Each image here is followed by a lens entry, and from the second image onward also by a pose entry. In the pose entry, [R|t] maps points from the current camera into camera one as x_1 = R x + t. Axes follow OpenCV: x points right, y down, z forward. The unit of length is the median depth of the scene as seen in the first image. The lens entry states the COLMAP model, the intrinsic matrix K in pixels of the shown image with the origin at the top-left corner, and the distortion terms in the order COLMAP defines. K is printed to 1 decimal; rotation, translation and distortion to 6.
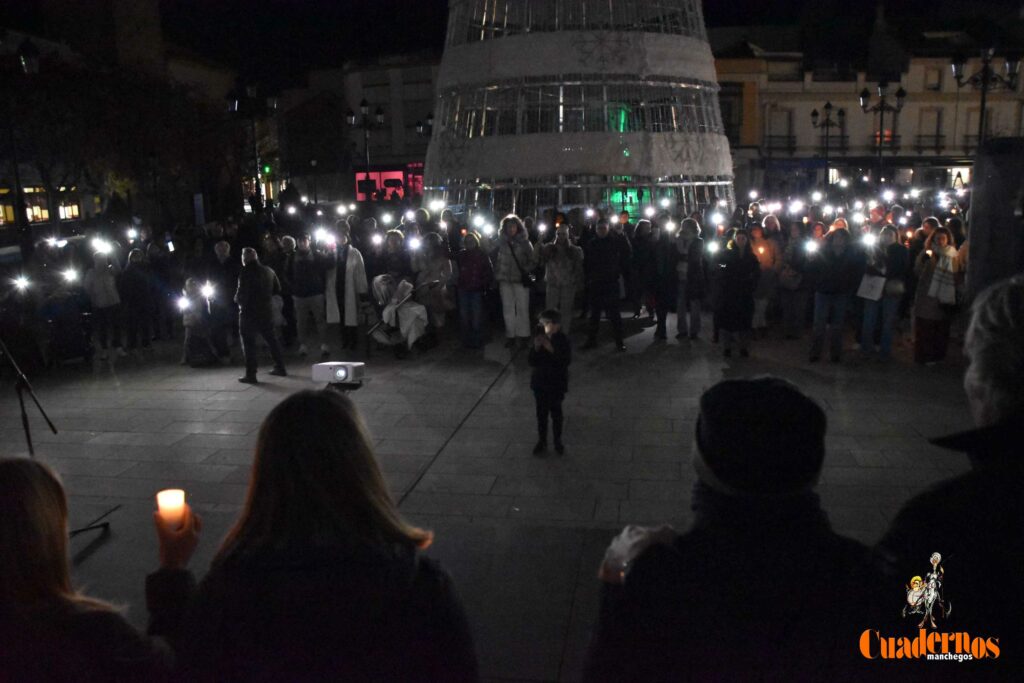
lens RADIAL K [[821.0, 0, 500.2], [0, 821.0, 352.9], [0, 0, 1]] dist [-0.157014, 0.104224]
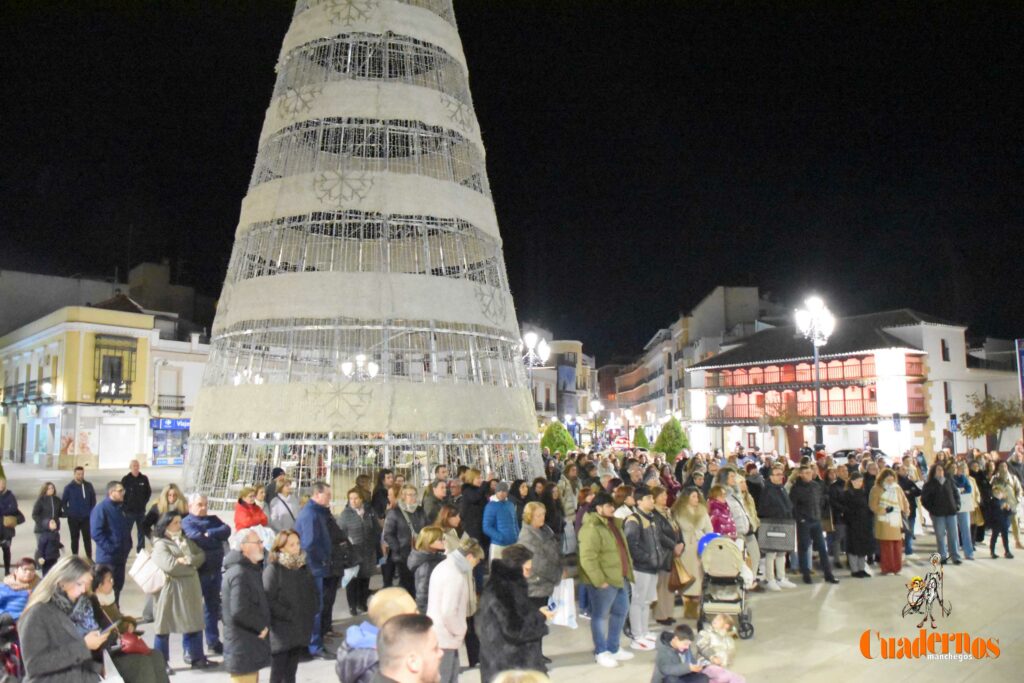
lens RADIAL K [[821.0, 0, 518.6], [0, 821.0, 321.3], [0, 0, 1]] dist [-0.157014, 0.104224]
pose [[0.567551, 0.134735, 0.812239, -0.660585], [0.166037, 0.947521, -0.273194, -0.075427], [-0.806423, 0.289913, 0.515396, 0.450662]]
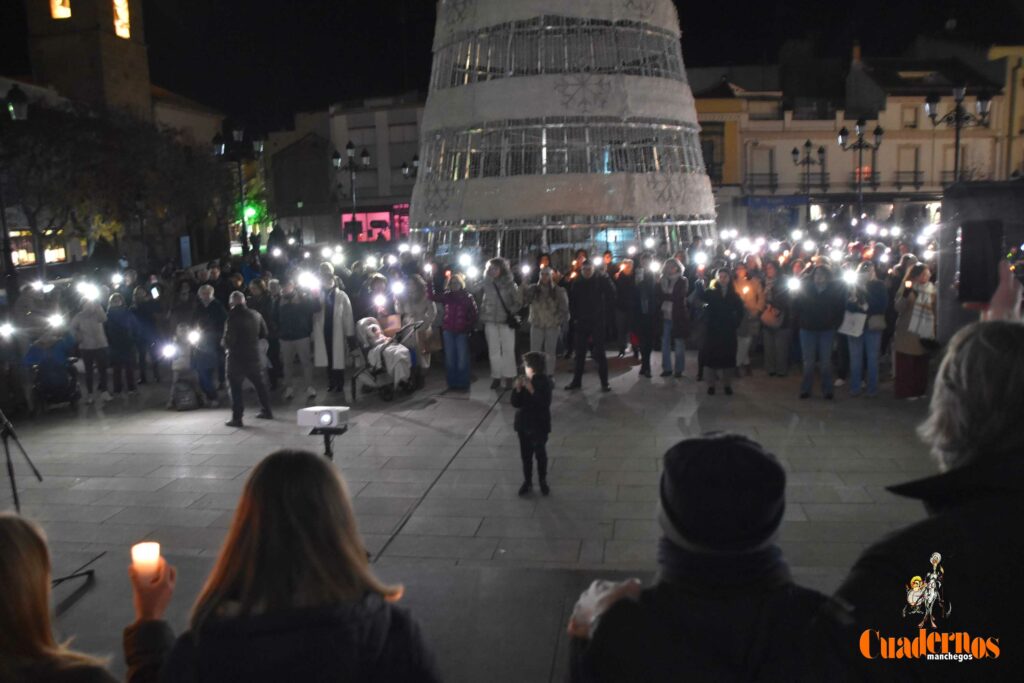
lens RADIAL K [[821.0, 0, 499.1], [0, 821.0, 351.8], [0, 0, 1]] dist [-0.157014, 0.104224]
pose [[0.999835, -0.011336, 0.014199, 0.001478], [0.012013, 0.998751, -0.048493, -0.002026], [-0.013631, 0.048655, 0.998723, -0.002957]]
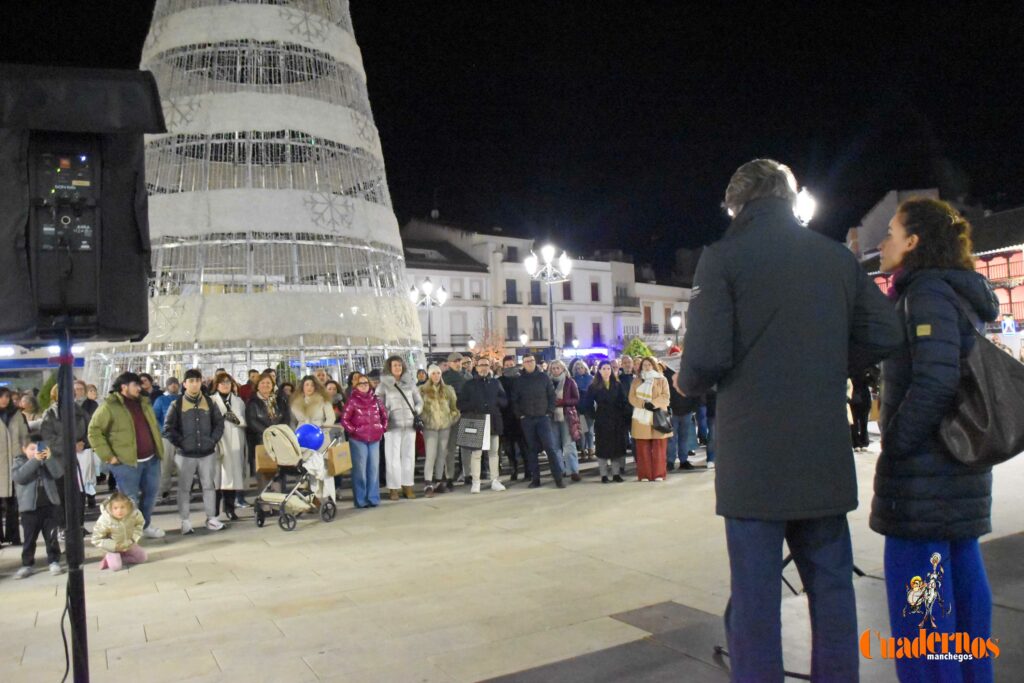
lens RADIAL K [[821.0, 0, 505.2], [0, 821.0, 343.0], [0, 0, 1]] dist [-0.157014, 0.104224]
pose [[0.780286, 0.017989, 0.625164, -0.320188], [0.152708, 0.963852, -0.218335, 0.026680], [-0.606493, 0.265831, 0.749333, 0.163272]]
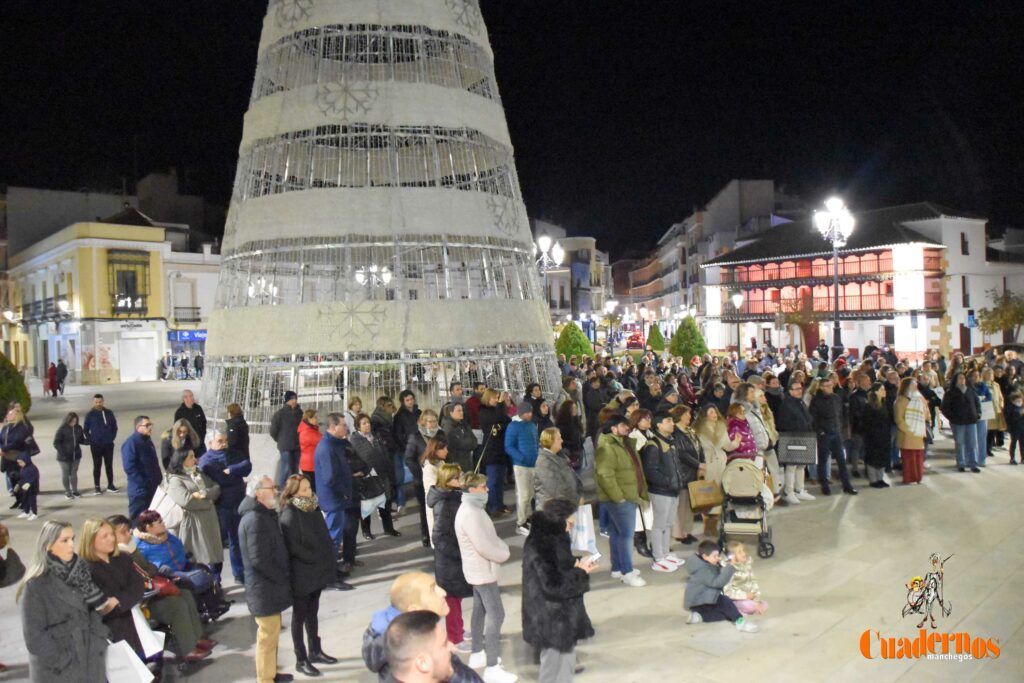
lens RADIAL K [[821.0, 0, 517.4], [0, 821.0, 326.4], [0, 0, 1]] dist [-0.157014, 0.104224]
pose [[0.584092, 0.012403, 0.811593, -0.650733], [0.186051, 0.971216, -0.148741, -0.096644], [-0.790077, 0.237876, 0.564972, 0.454670]]
